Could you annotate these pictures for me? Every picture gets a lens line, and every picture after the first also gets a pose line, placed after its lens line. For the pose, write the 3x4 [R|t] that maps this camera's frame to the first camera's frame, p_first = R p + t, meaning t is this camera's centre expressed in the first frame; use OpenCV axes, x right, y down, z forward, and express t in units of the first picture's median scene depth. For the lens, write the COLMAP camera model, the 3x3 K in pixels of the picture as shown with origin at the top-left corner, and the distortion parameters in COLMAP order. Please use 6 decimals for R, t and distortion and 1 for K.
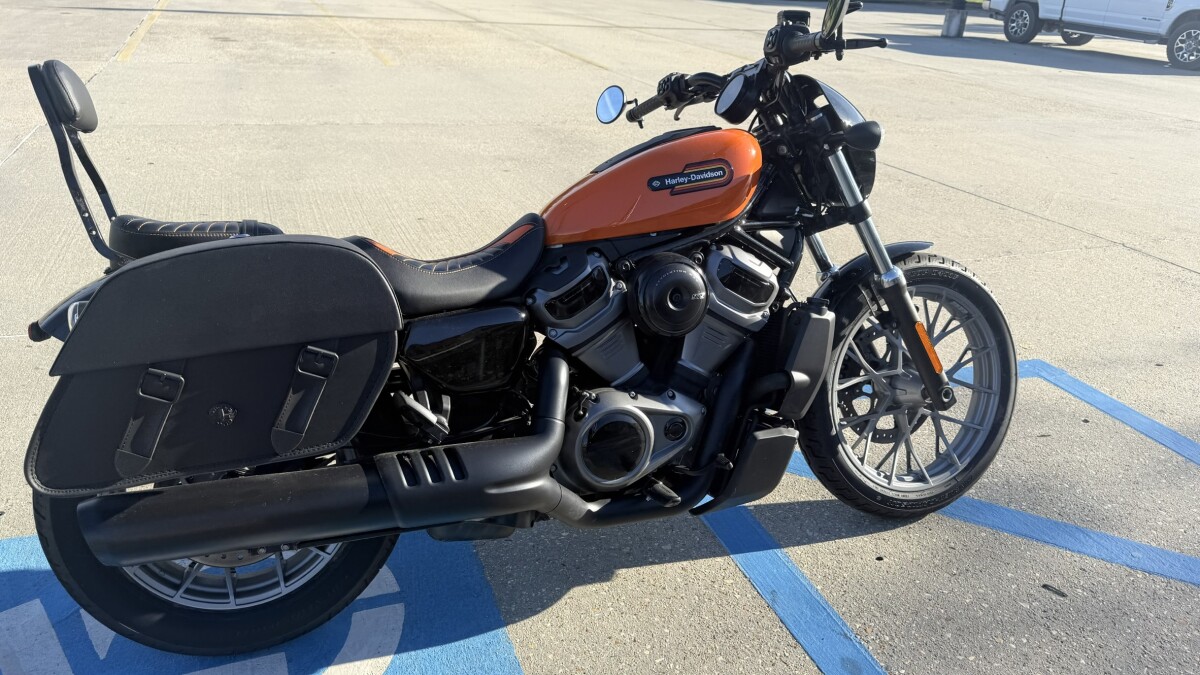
lens RADIAL K [[857.0, 0, 597.1], [0, 857.0, 346.0], [0, 0, 1]] dist [0.044513, -0.064373]
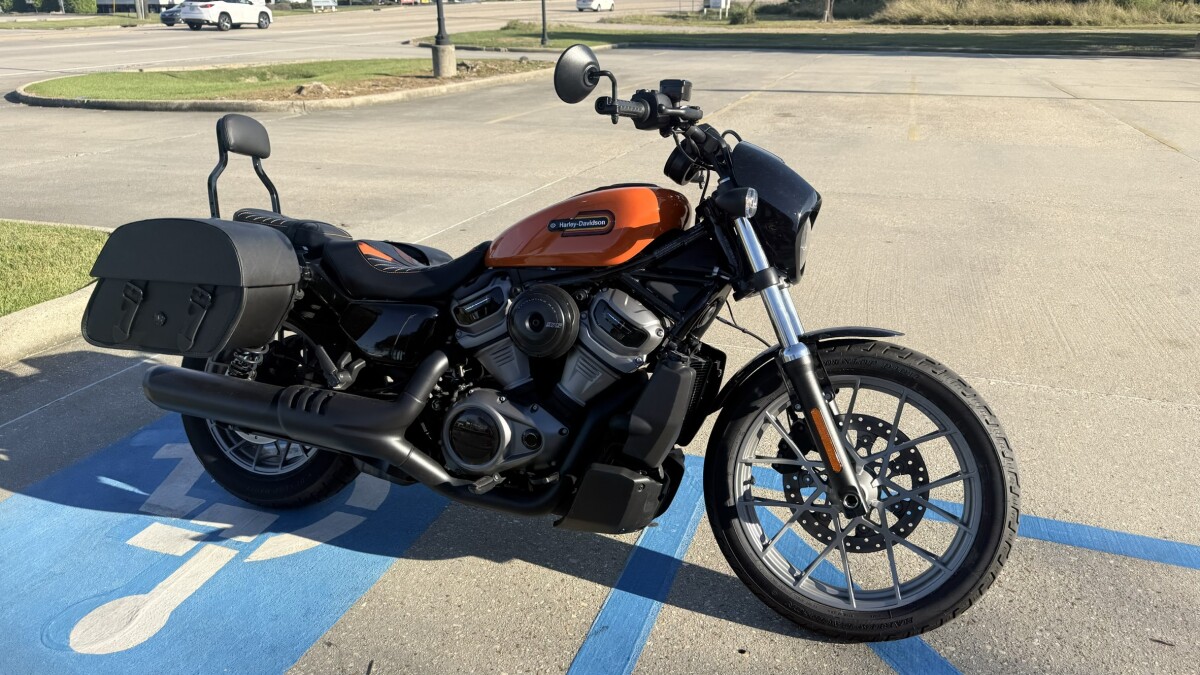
lens RADIAL K [[857.0, 0, 597.2], [0, 857.0, 336.1], [0, 0, 1]] dist [0.044513, -0.064373]
pose [[0.755345, 0.174071, -0.631786, 0.842443], [-0.232144, 0.972634, -0.009562, -0.044288], [0.612833, 0.153888, 0.775084, 0.151412]]
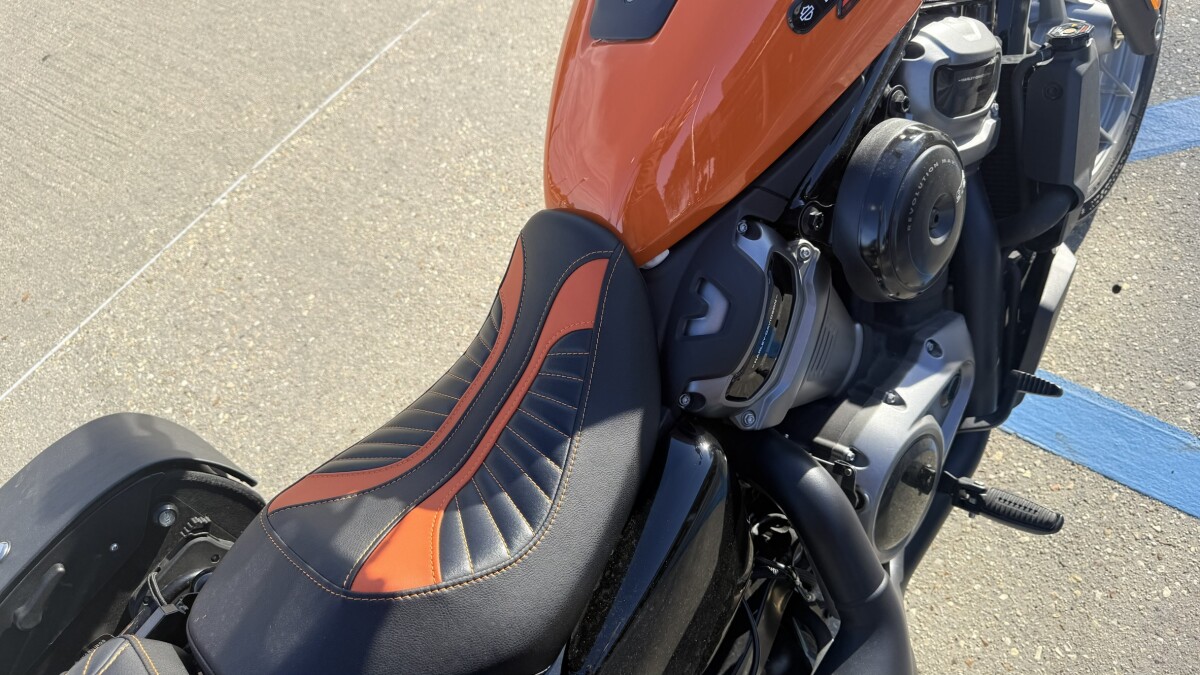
lens RADIAL K [[857.0, 0, 597.8], [0, 857.0, 339.5], [0, 0, 1]] dist [0.044513, -0.064373]
pose [[0.817342, -0.567393, 0.100091, -0.138385], [0.449484, 0.736630, 0.505312, -0.319456], [-0.360440, -0.368023, 0.857113, 0.598437]]
